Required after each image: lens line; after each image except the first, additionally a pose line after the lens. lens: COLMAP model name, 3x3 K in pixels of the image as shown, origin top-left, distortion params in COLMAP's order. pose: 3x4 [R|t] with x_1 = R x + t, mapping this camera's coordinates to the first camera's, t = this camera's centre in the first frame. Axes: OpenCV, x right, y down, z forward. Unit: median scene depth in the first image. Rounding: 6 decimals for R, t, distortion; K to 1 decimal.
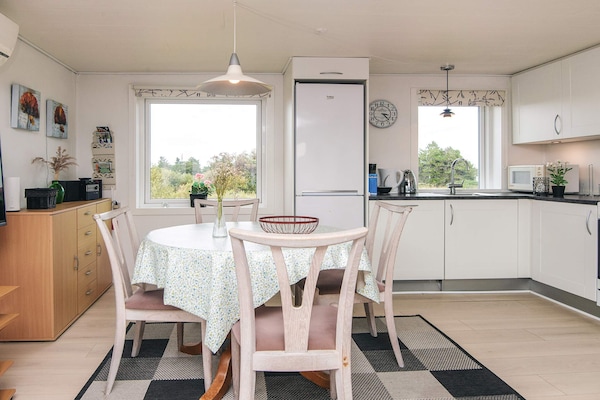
lens RADIAL K [[428.9, 0, 281.0], [0, 428.9, 182.3], [0, 0, 1]] dist [-0.002356, -0.001632]
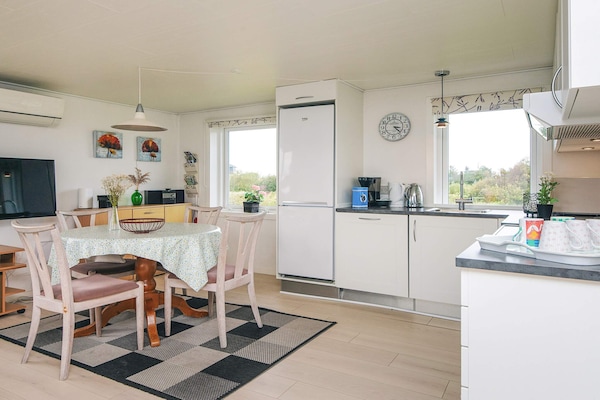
lens RADIAL K [[428.9, 0, 317.2], [0, 428.9, 188.9], [0, 0, 1]] dist [-0.002356, -0.001632]
pose [[0.826993, 0.010565, -0.562113, 0.688875], [-0.013901, 0.999902, -0.001658, -0.012077], [0.562041, 0.009185, 0.827059, 0.081678]]
